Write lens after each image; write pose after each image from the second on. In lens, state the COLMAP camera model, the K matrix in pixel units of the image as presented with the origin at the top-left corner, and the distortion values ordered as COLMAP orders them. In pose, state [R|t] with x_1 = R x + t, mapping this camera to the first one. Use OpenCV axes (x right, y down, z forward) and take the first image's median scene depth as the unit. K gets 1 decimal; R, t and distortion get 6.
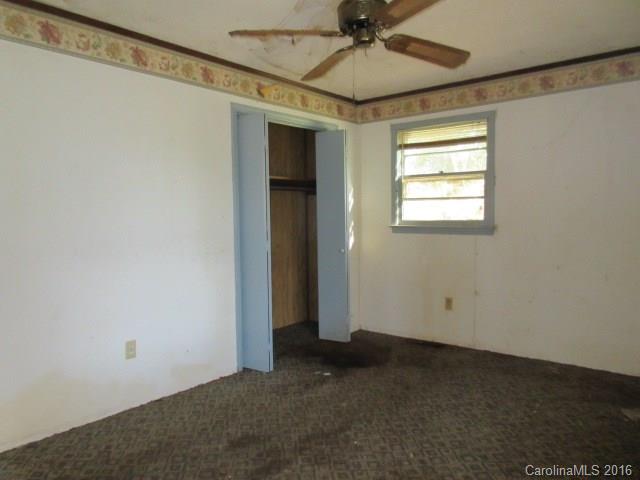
lens RADIAL K [[472.7, 0, 320.0], [0, 472.7, 240.0], [0, 0, 1]] dist [-0.008337, -0.003872]
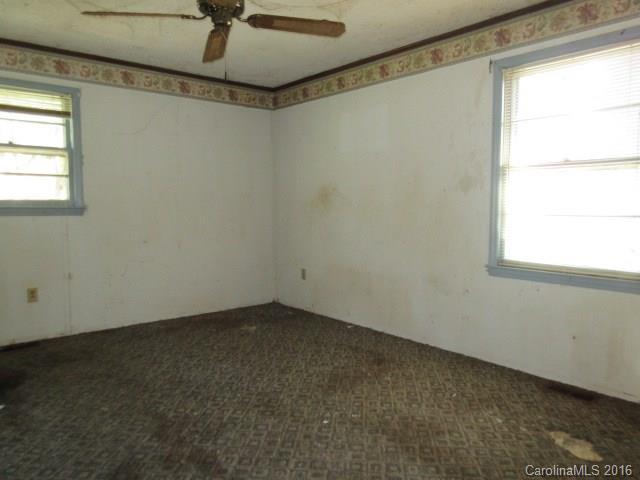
lens RADIAL K [[472.7, 0, 320.0], [0, 472.7, 240.0], [0, 0, 1]] dist [-0.008337, -0.003872]
pose [[0.174586, -0.062034, 0.982686, -0.550194], [0.043792, 0.997515, 0.055190, 0.008961], [-0.983668, 0.033398, 0.176869, 0.353796]]
